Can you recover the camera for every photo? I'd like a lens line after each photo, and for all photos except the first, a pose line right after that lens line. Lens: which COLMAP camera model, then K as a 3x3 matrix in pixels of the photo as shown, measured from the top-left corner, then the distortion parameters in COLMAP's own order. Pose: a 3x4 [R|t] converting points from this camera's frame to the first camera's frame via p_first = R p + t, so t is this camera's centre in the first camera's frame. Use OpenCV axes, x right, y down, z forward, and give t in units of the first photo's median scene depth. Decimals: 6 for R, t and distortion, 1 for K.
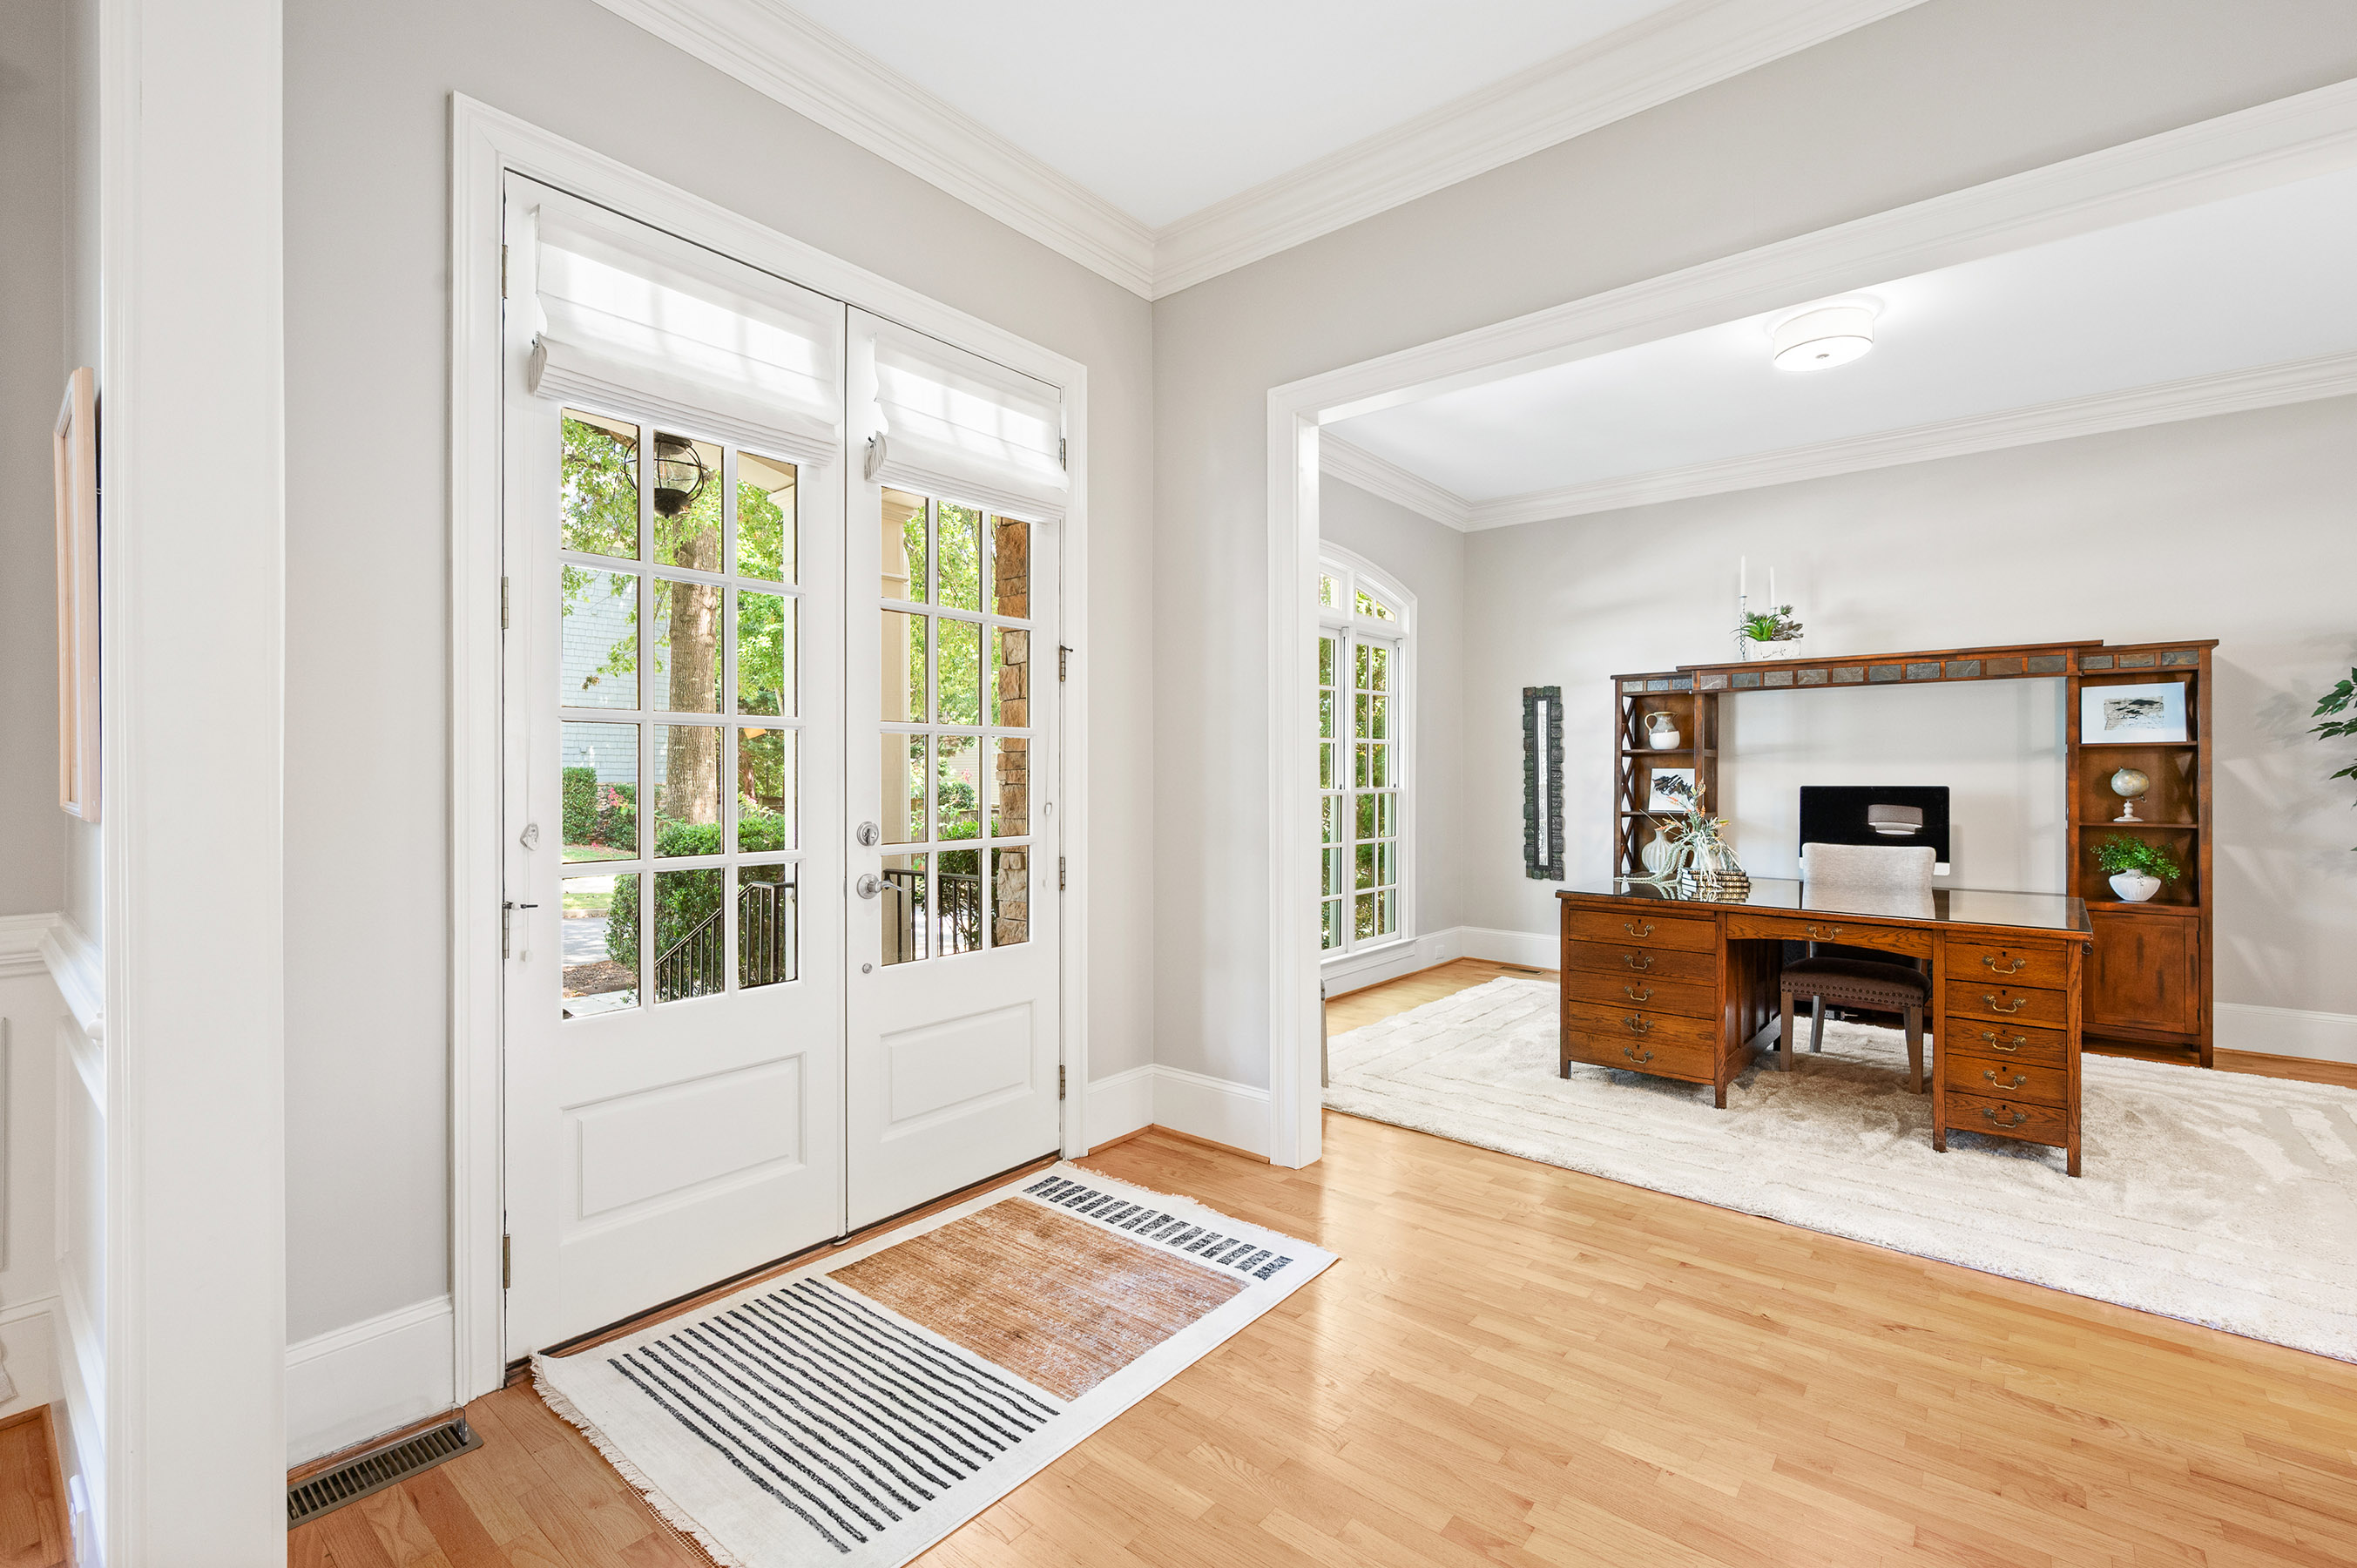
lens RADIAL K [[1034.9, 0, 1169.8], [0, 1034.9, 779.3], [0, 0, 1]] dist [0.004137, 0.000356]
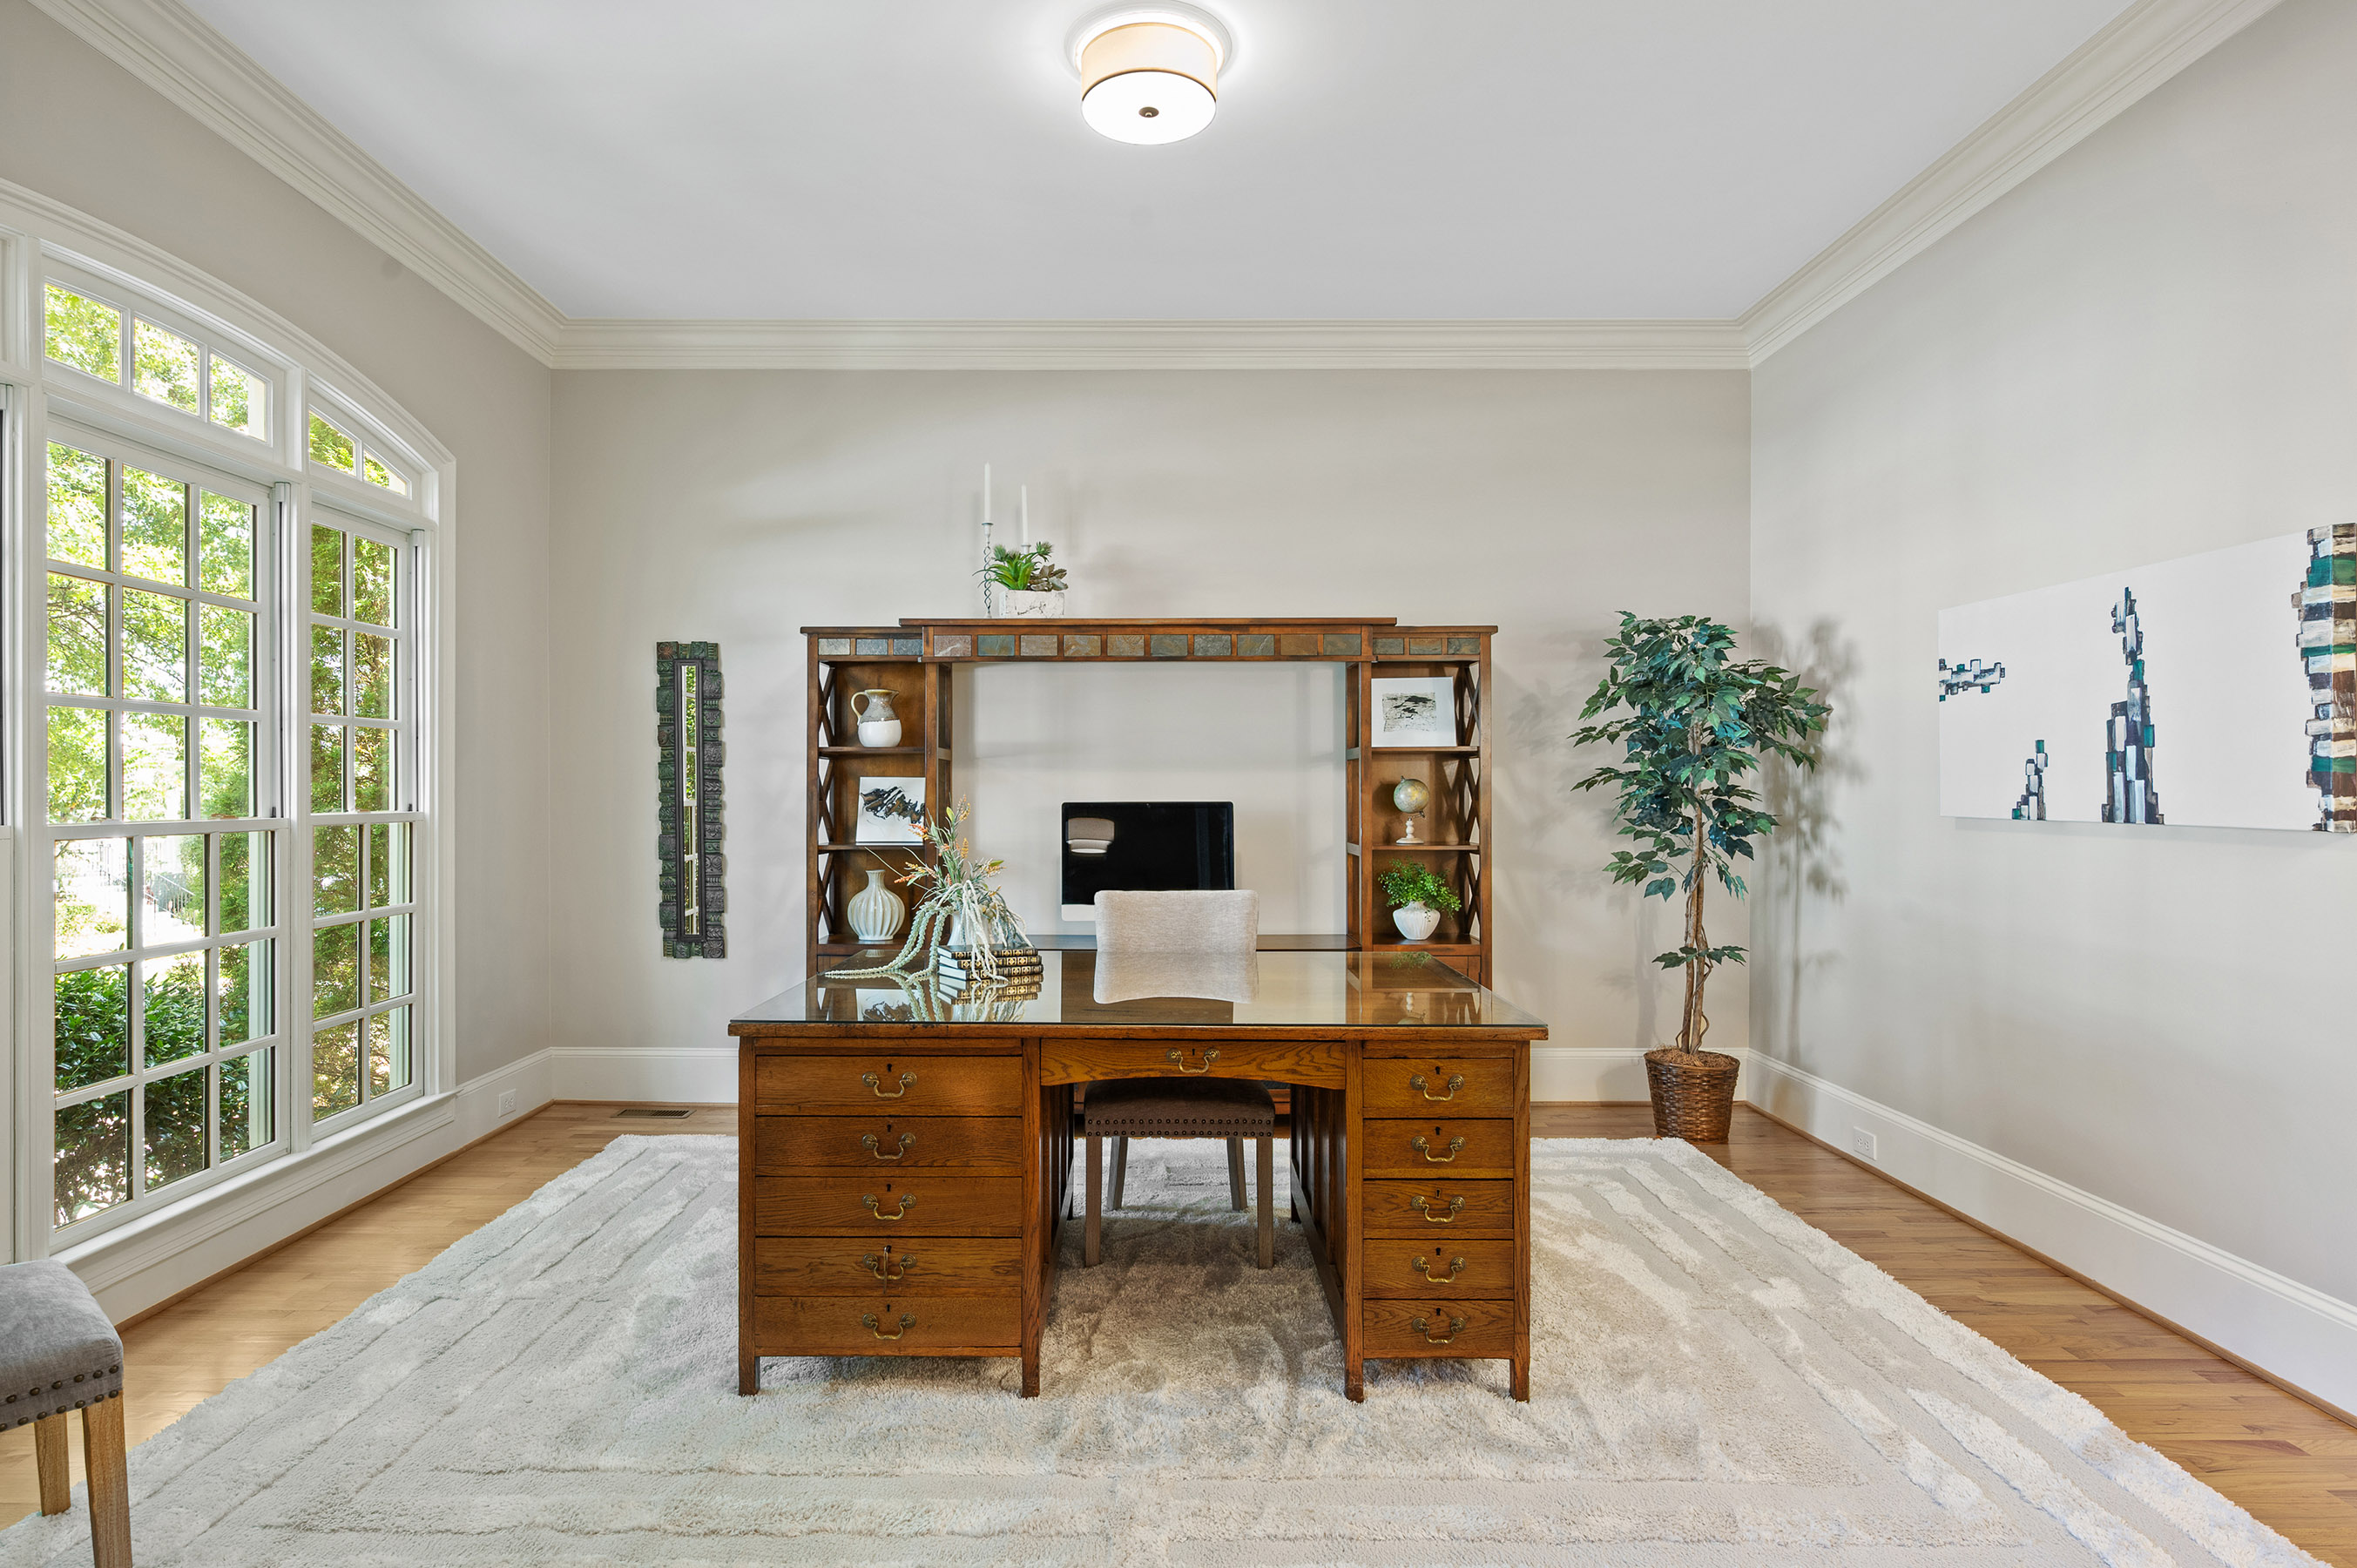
lens RADIAL K [[1234.2, 0, 1160.6], [0, 1234.2, 790.5], [0, 0, 1]] dist [-0.001232, 0.000205]
pose [[0.752491, -0.003496, 0.658593, 0.130166], [0.003736, 0.999992, 0.001039, -0.002640], [-0.658592, 0.001679, 0.752498, 0.391252]]
